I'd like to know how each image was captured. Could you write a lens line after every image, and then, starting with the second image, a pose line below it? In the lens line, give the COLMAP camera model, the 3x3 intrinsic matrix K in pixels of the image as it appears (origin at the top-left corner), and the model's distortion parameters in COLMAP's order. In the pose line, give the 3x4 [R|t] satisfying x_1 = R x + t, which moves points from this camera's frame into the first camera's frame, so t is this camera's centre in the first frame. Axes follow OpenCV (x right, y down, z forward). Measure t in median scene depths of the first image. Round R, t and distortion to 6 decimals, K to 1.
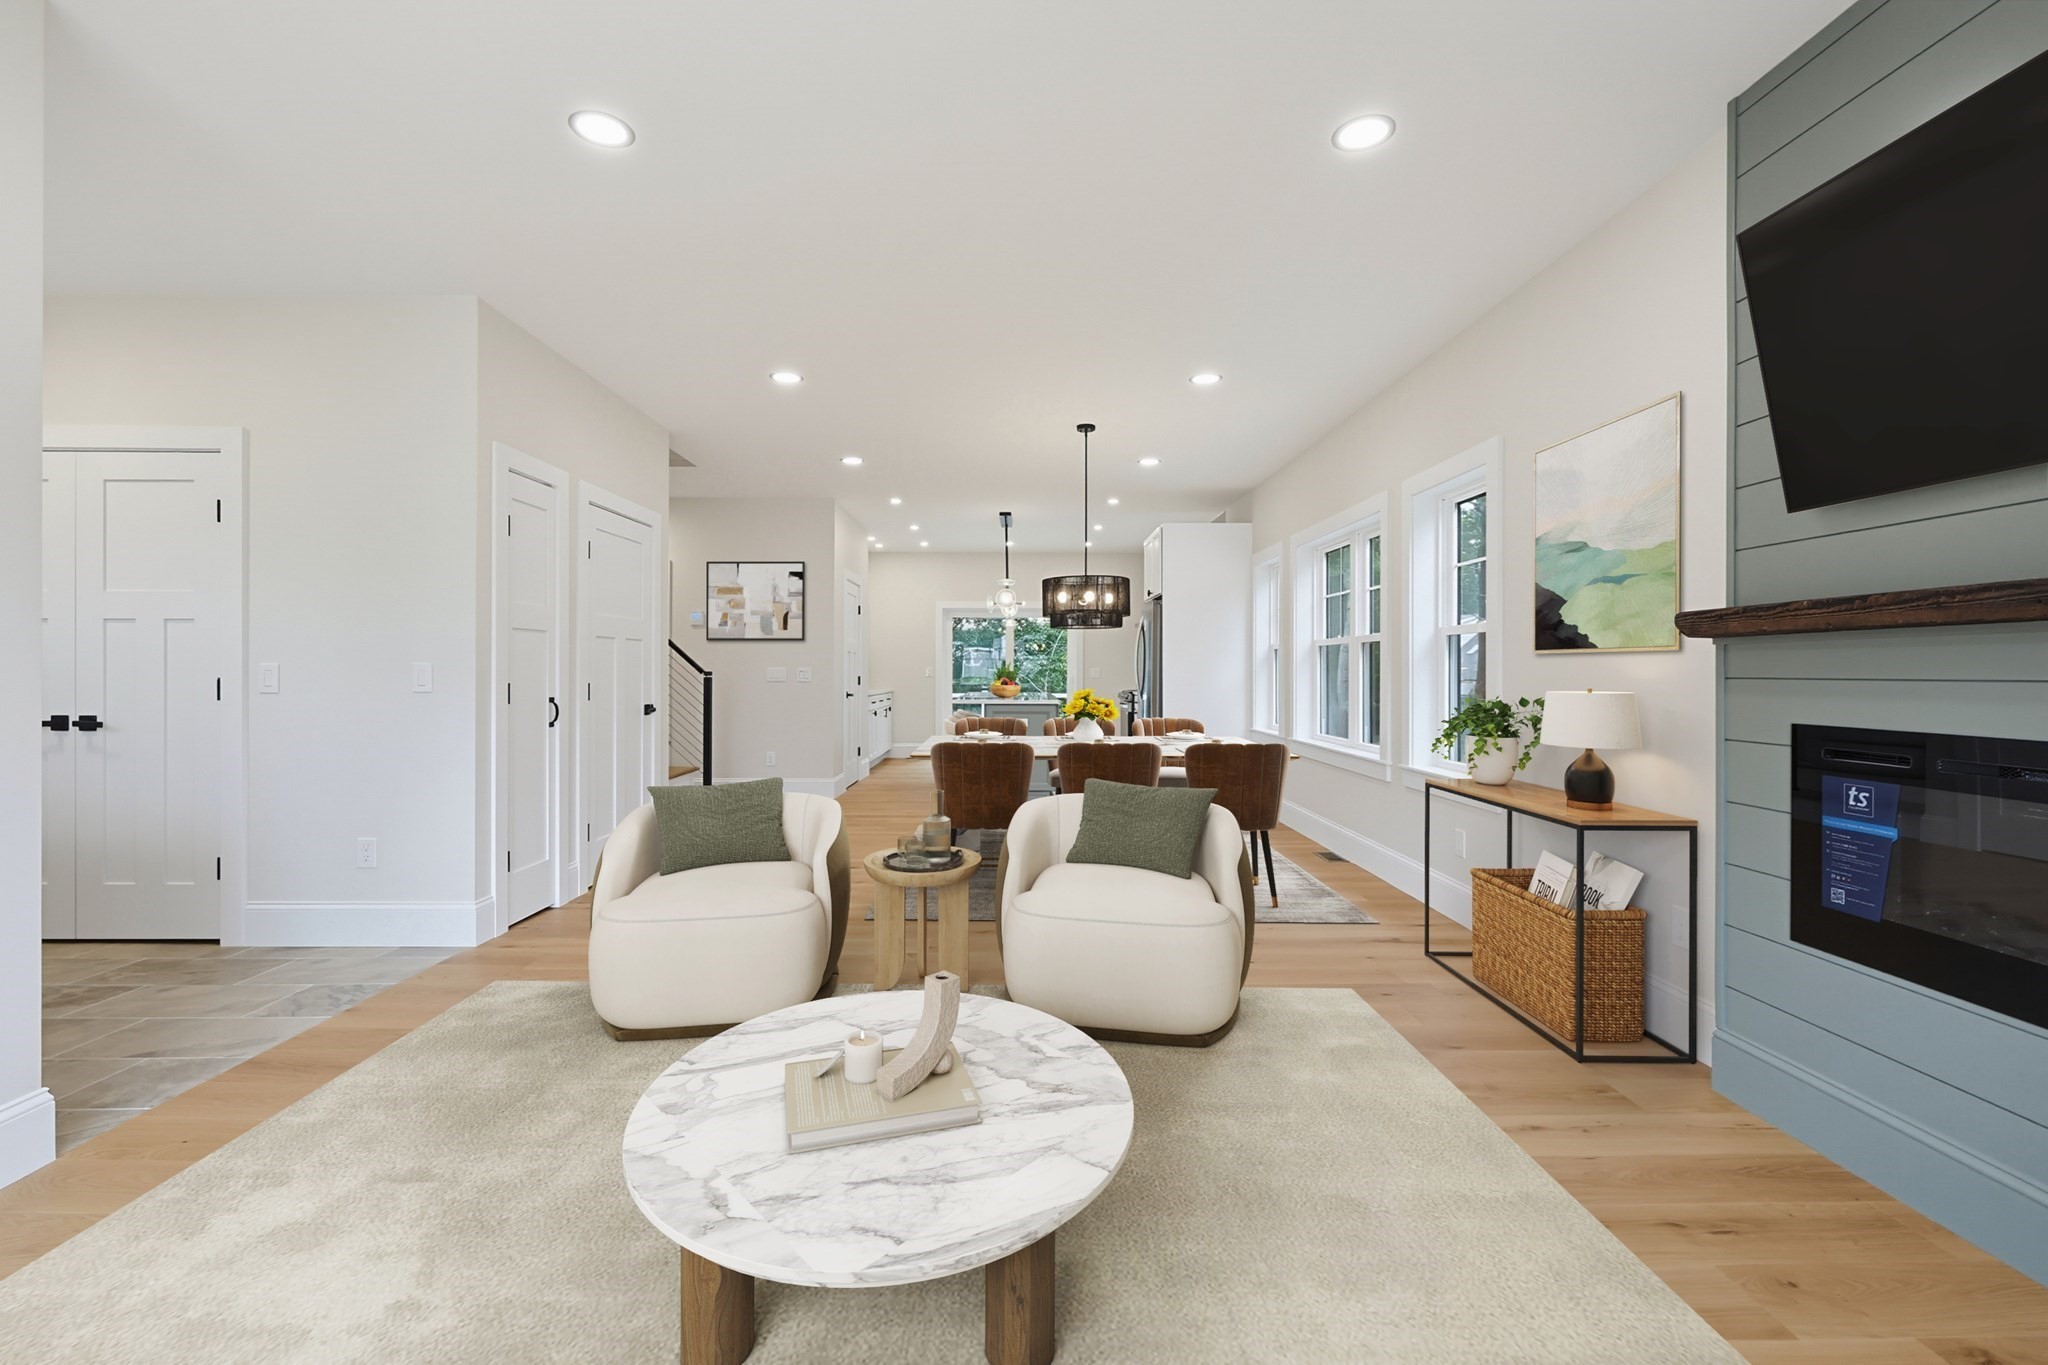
lens RADIAL K [[873.7, 0, 1024.4], [0, 873.7, 675.9], [0, 0, 1]] dist [-0.005571, 0.001662]
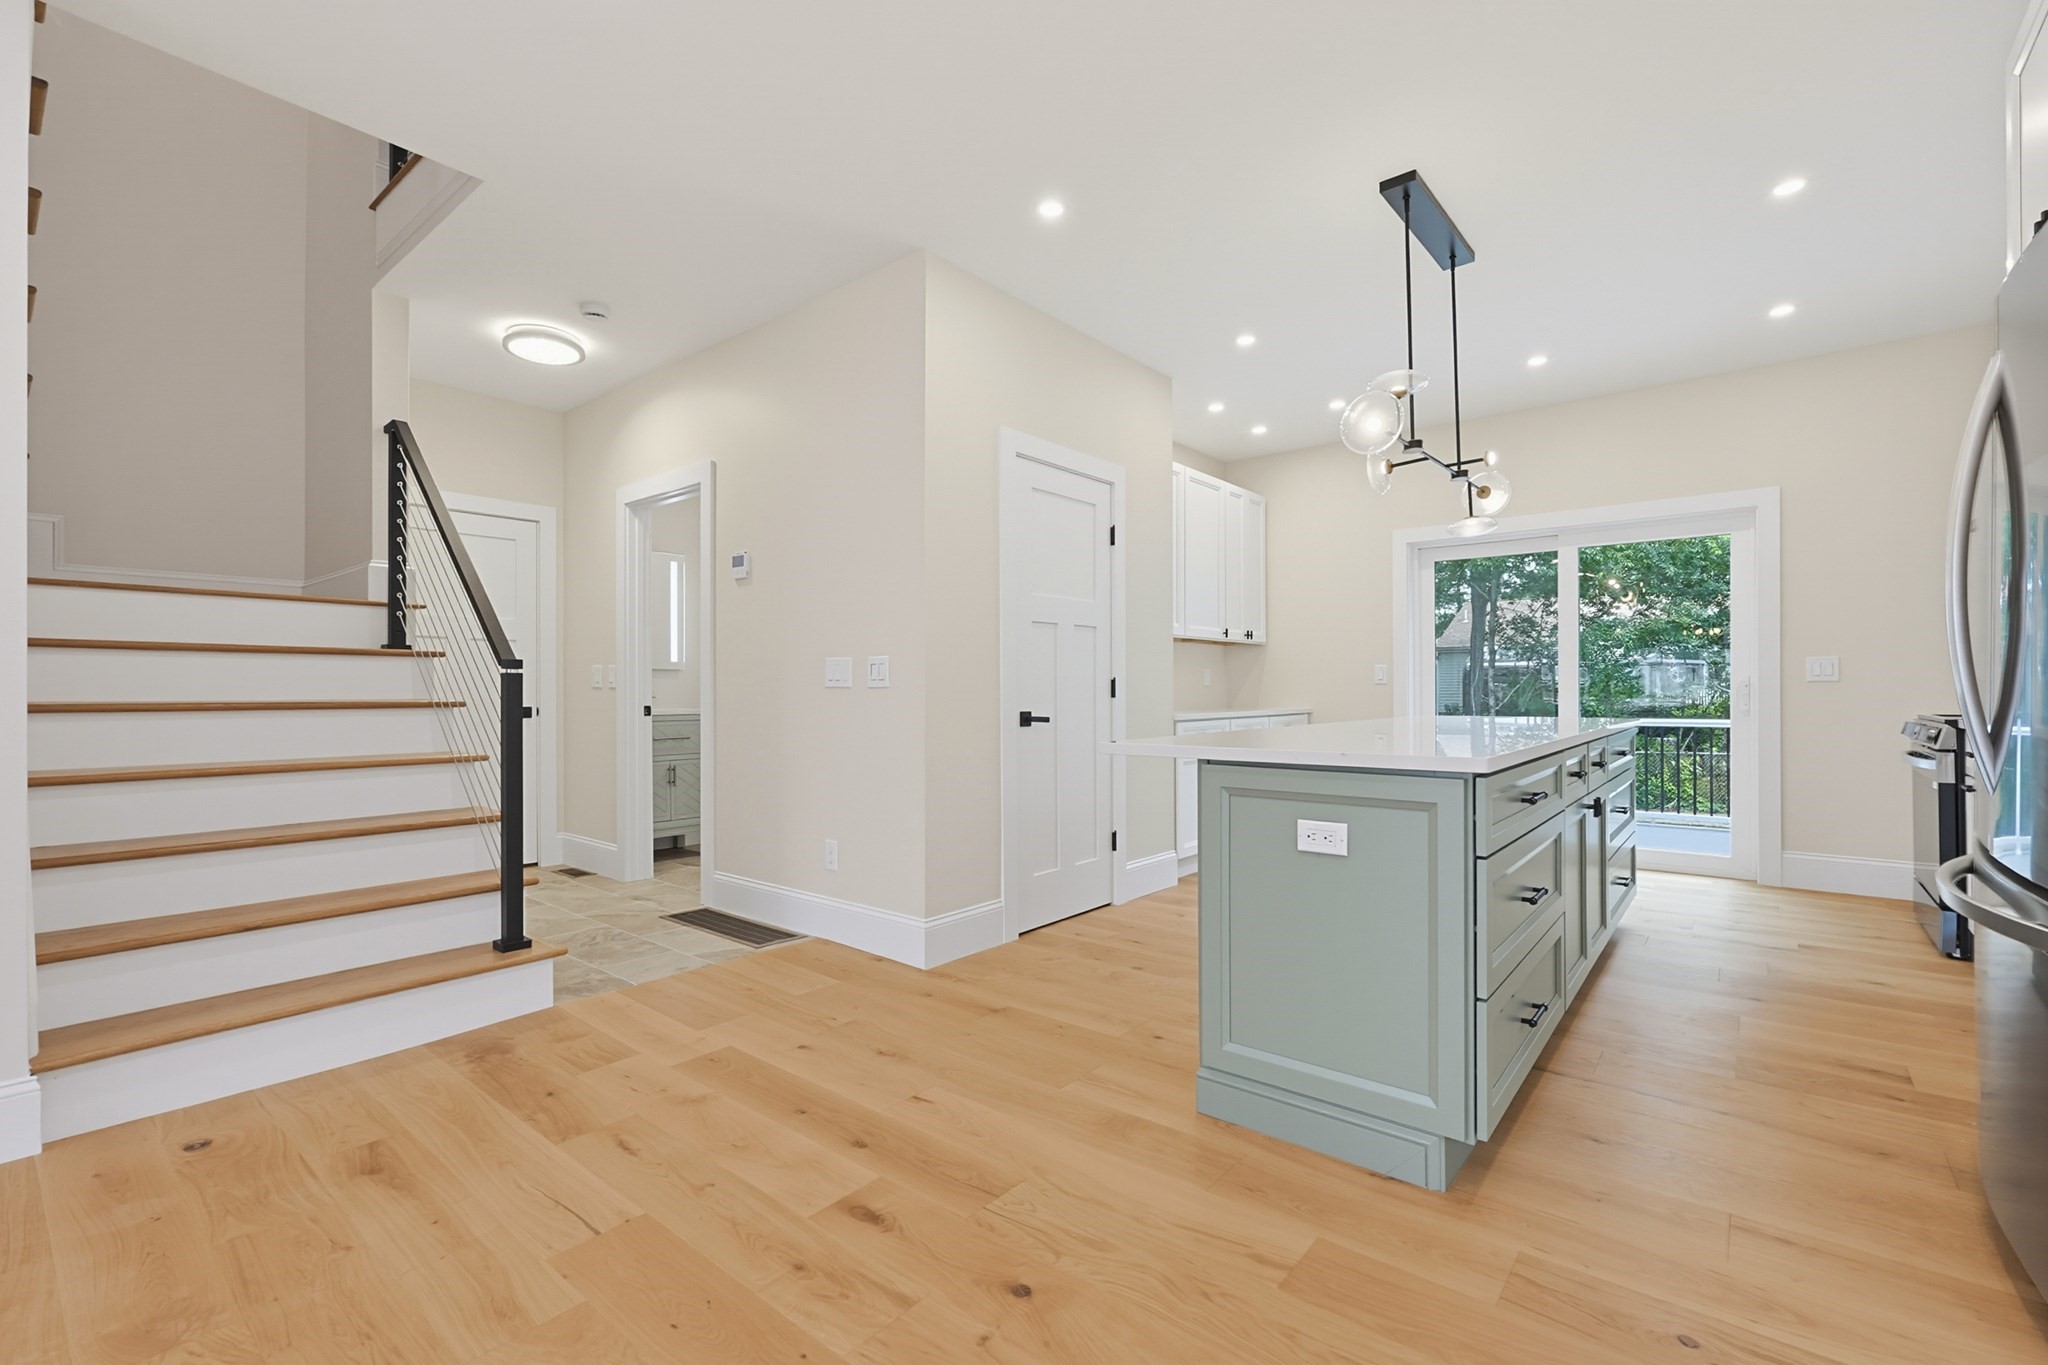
lens RADIAL K [[873.7, 0, 1054.7], [0, 873.7, 696.1], [0, 0, 1]] dist [-0.005571, 0.001662]
pose [[0.769433, -0.002229, -0.638724, 0.186675], [0.002118, 0.999997, -0.000938, 0.022076], [0.638724, -0.000632, 0.769436, 1.403731]]
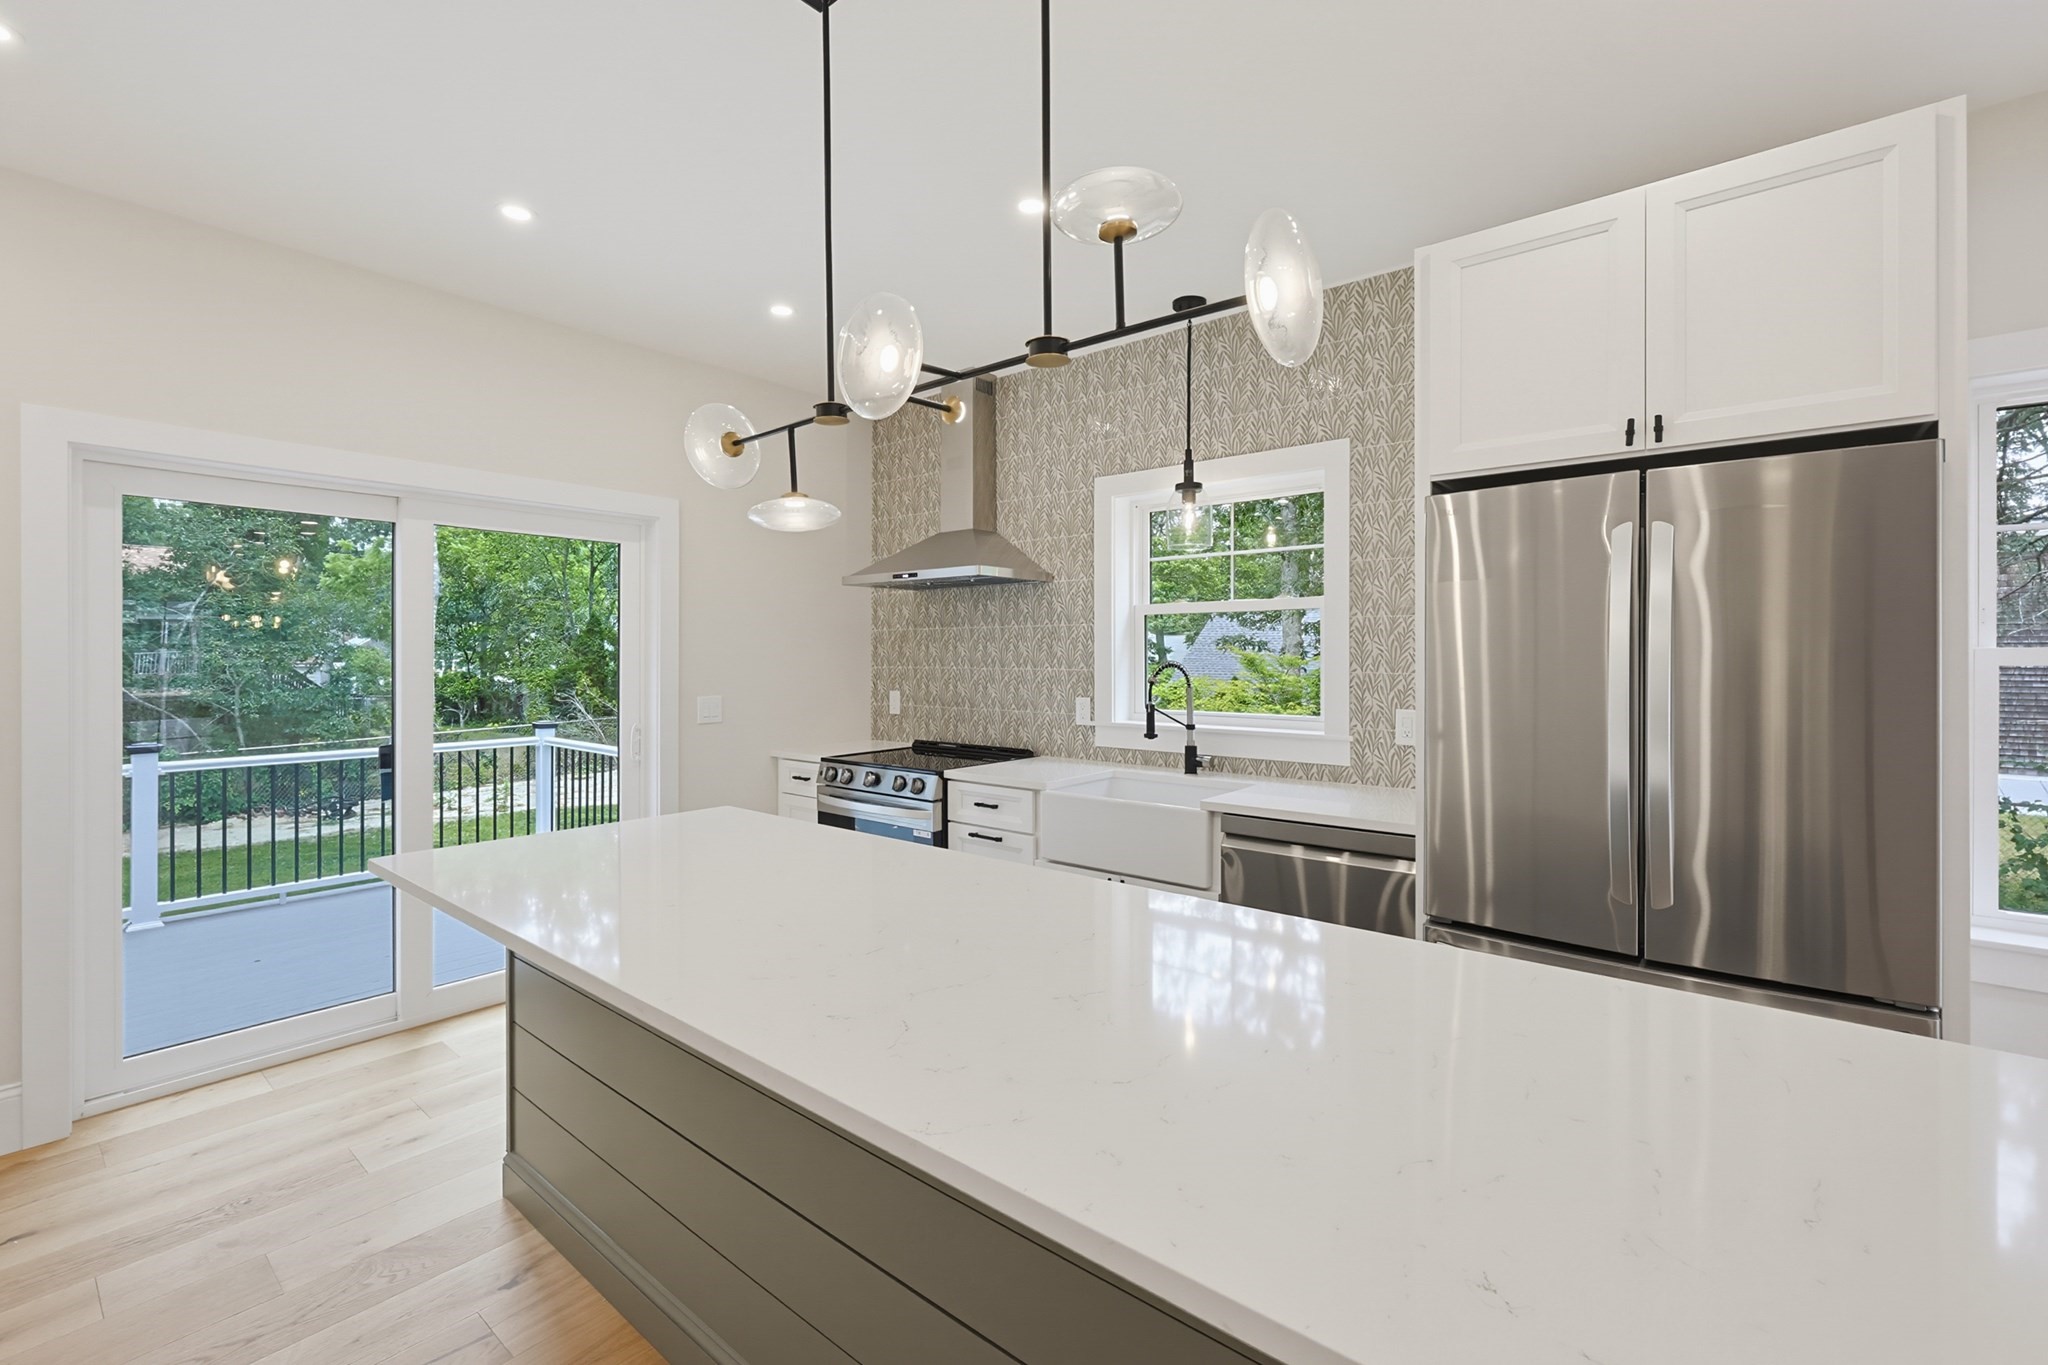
lens RADIAL K [[873.7, 0, 1018.1], [0, 873.7, 659.4], [0, 0, 1]] dist [-0.005571, 0.001662]
pose [[0.648288, -0.010887, 0.761317, -0.306545], [0.010382, 0.999931, 0.005459, -0.070534], [-0.761325, 0.004365, 0.648356, 1.951750]]
